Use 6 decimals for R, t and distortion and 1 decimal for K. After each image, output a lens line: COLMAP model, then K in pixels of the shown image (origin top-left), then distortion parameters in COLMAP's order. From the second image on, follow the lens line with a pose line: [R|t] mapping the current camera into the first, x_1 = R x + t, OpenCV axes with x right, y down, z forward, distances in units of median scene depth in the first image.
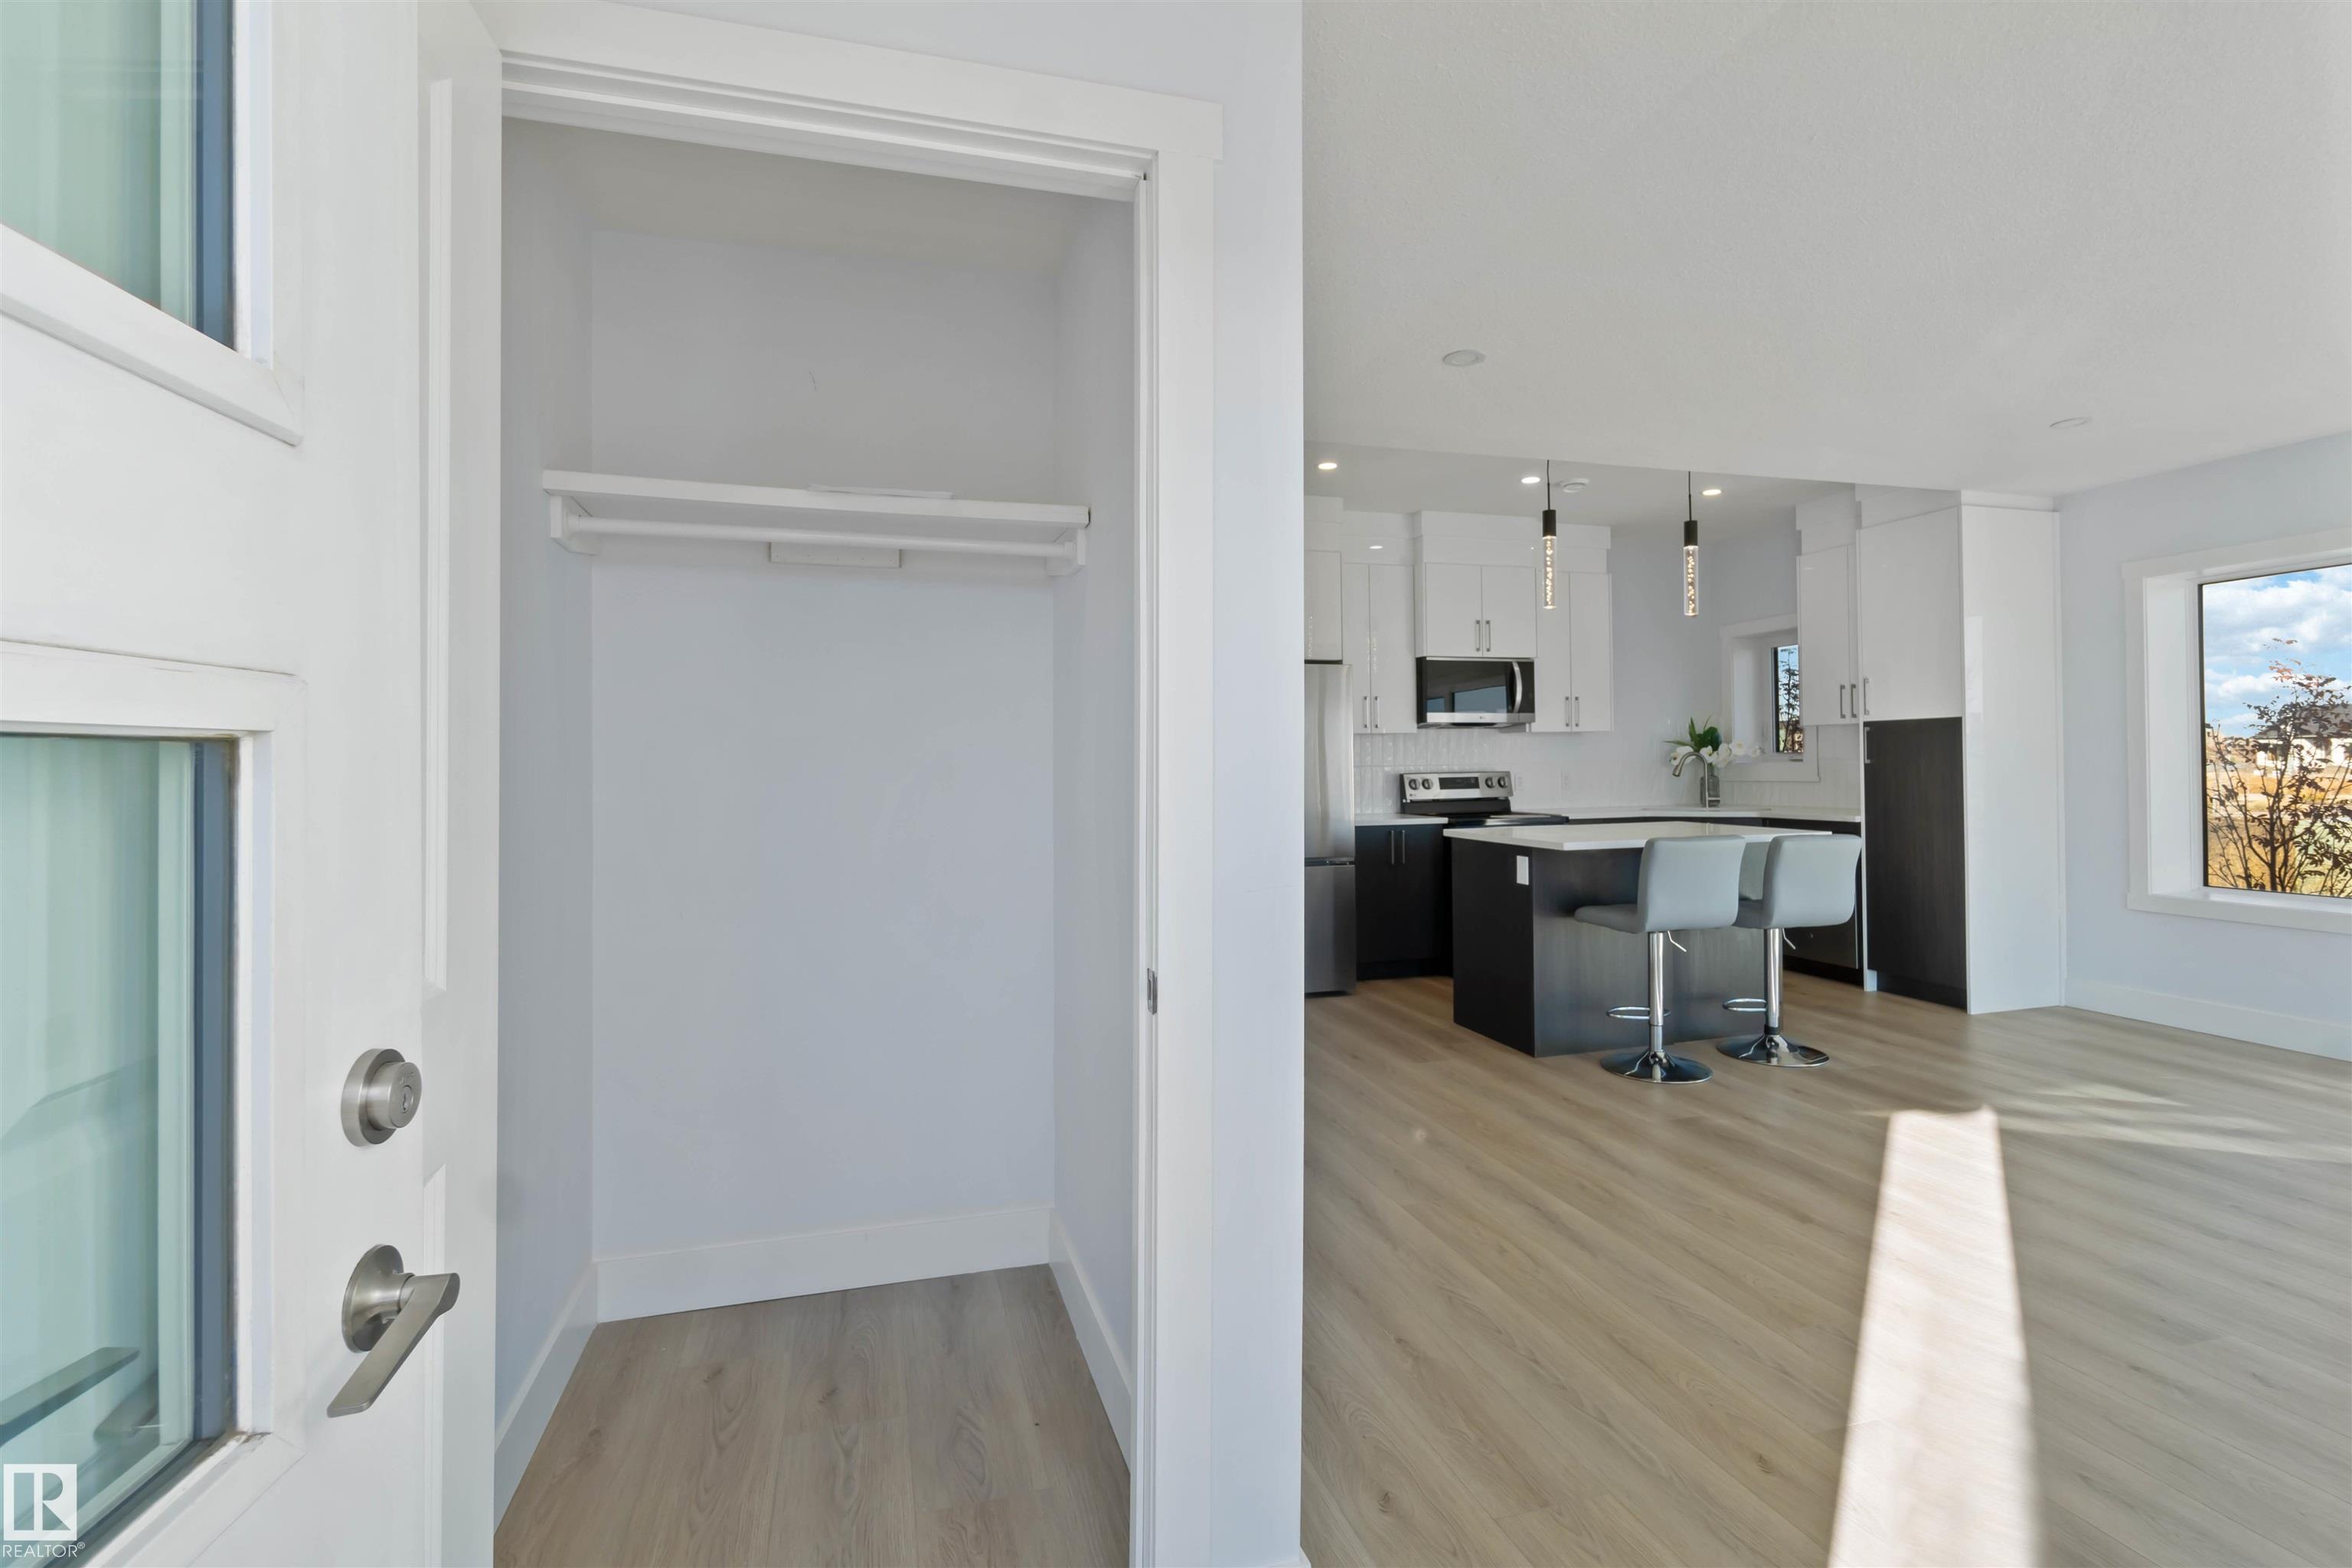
lens RADIAL K [[1052.6, 0, 1177.3], [0, 1052.6, 760.1], [0, 0, 1]] dist [-0.006973, -0.000430]
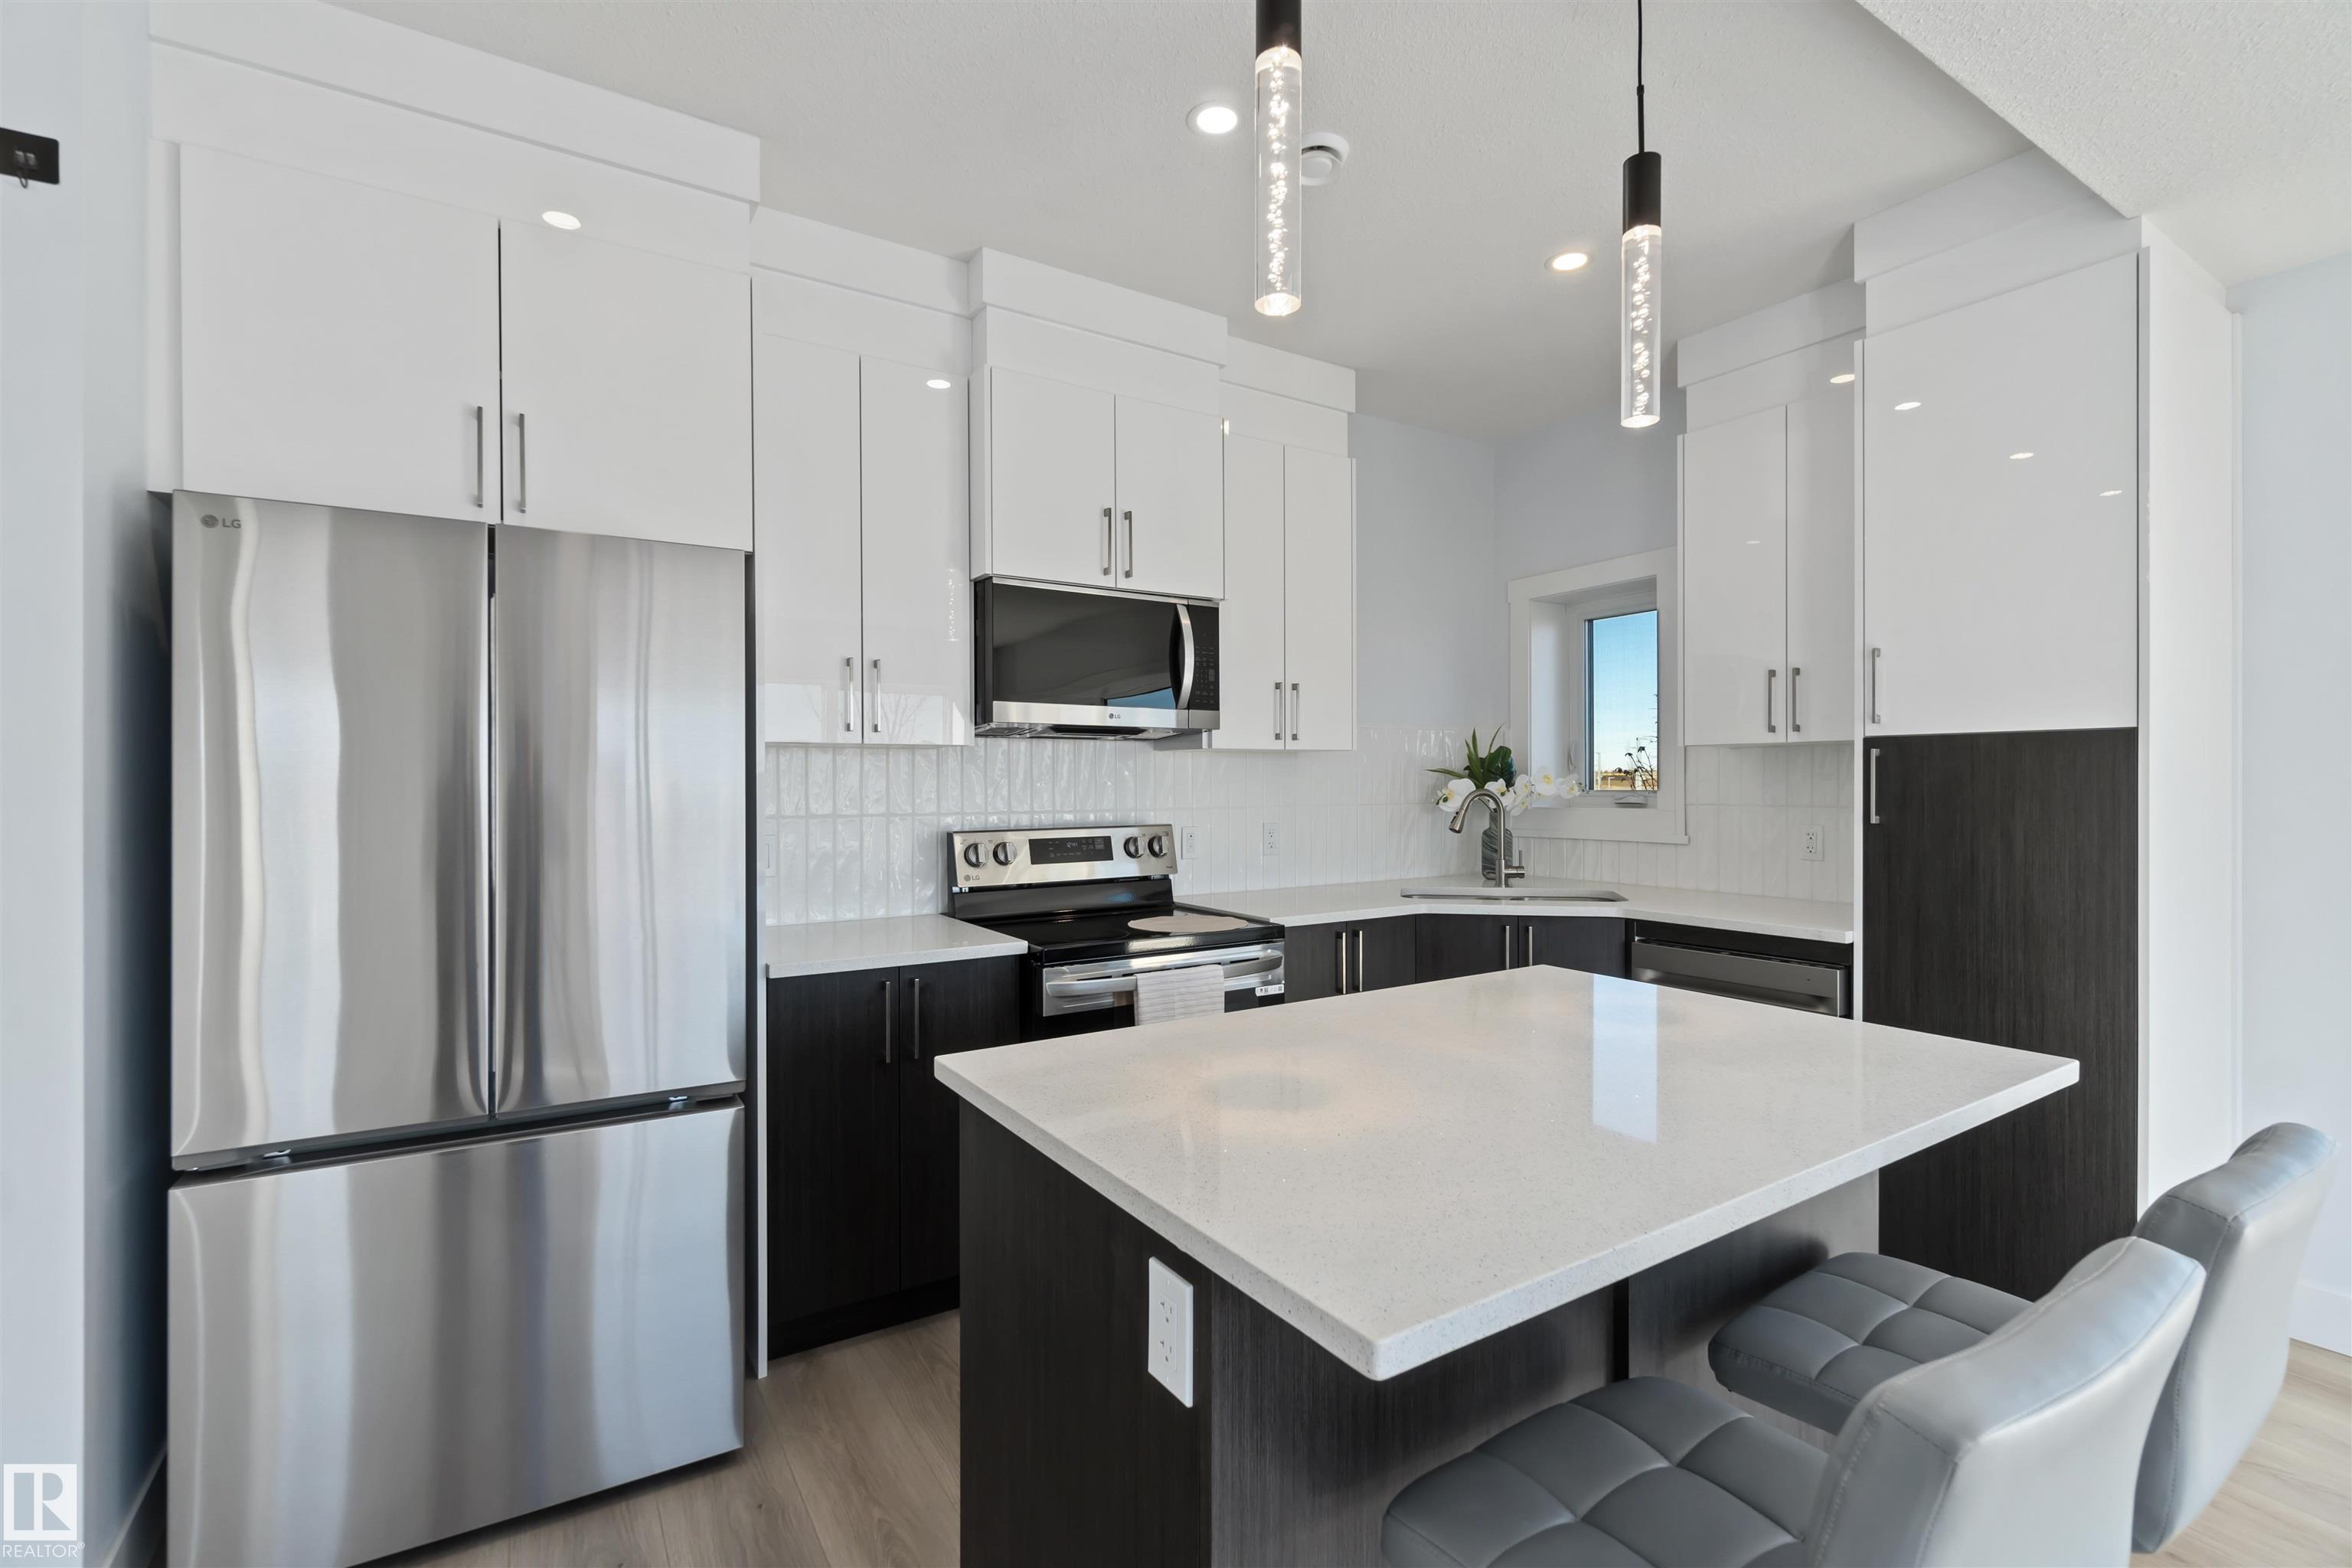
lens RADIAL K [[1044.6, 0, 1168.5], [0, 1044.6, 785.3], [0, 0, 1]] dist [-0.001811, -0.000444]
pose [[0.960211, 0.008240, 0.279155, 0.177149], [-0.009491, 0.999950, 0.003130, -0.010452], [-0.279115, -0.005655, 0.960241, 0.525831]]
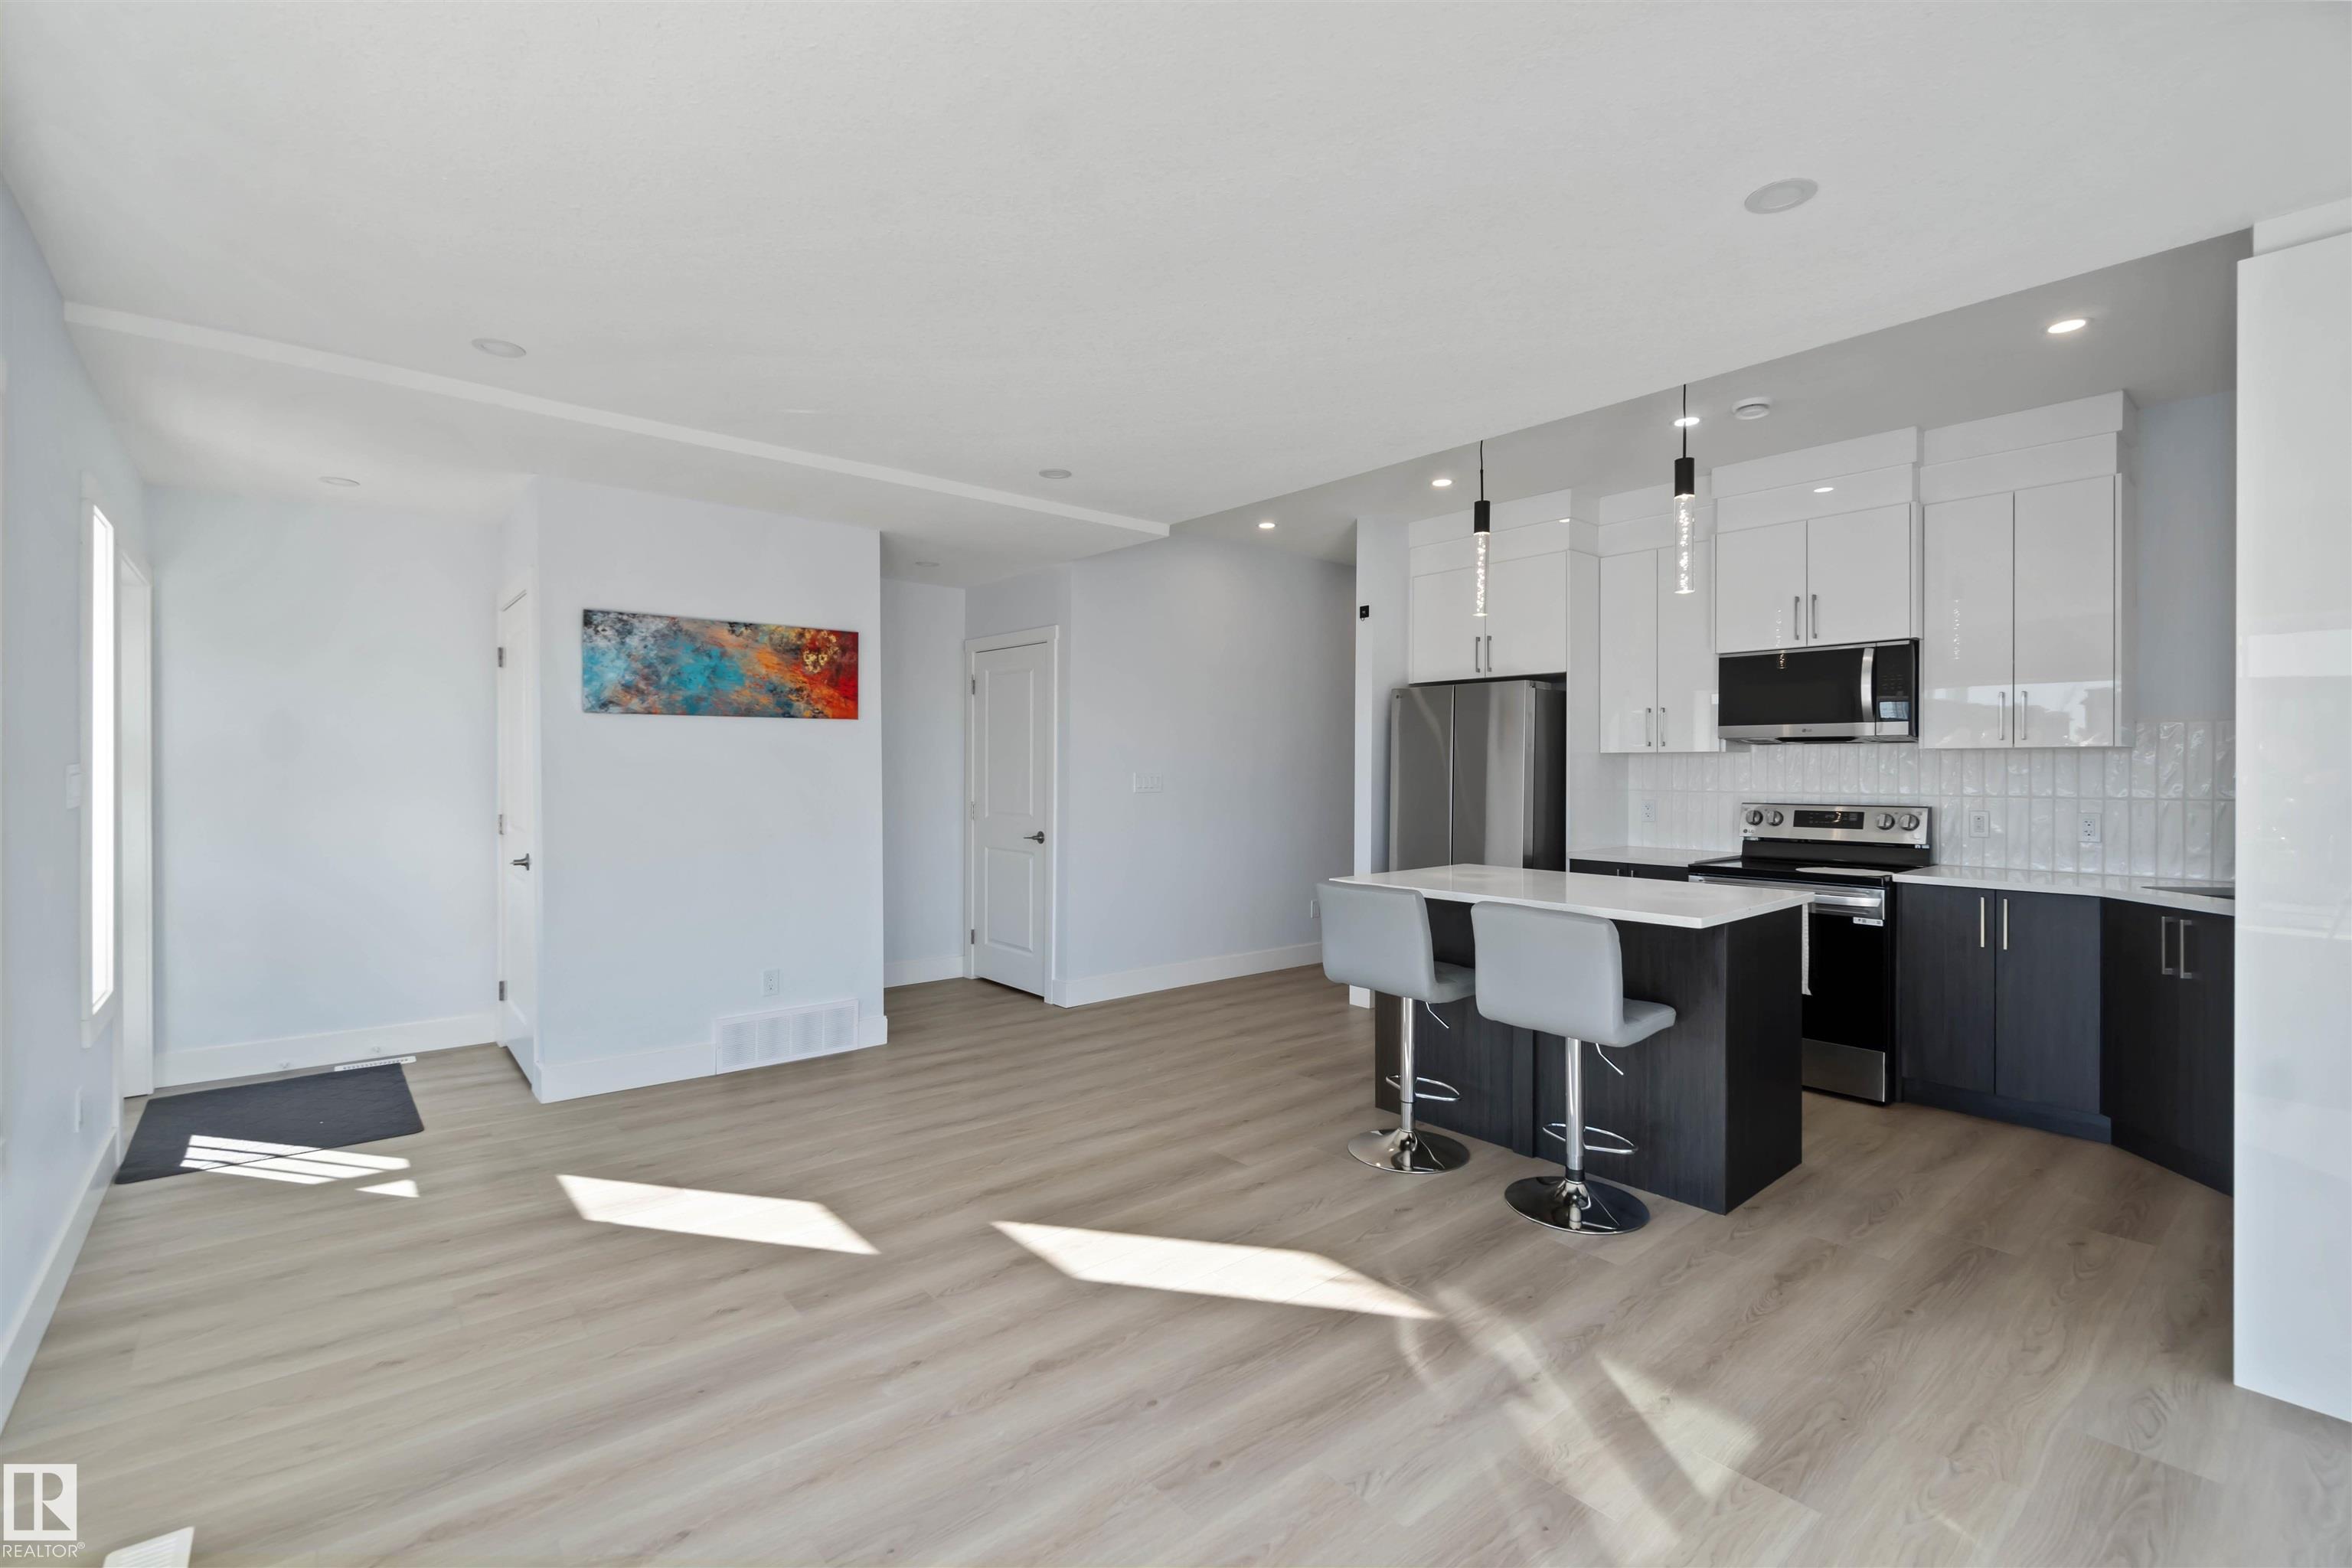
lens RADIAL K [[1029.8, 0, 1176.6], [0, 1029.8, 769.2], [0, 0, 1]] dist [0.000245, 0.000997]
pose [[0.418351, 0.016350, -0.908138, 0.730956], [-0.004974, 0.999864, 0.015710, -0.022039], [0.908272, -0.002055, 0.418375, 0.301144]]
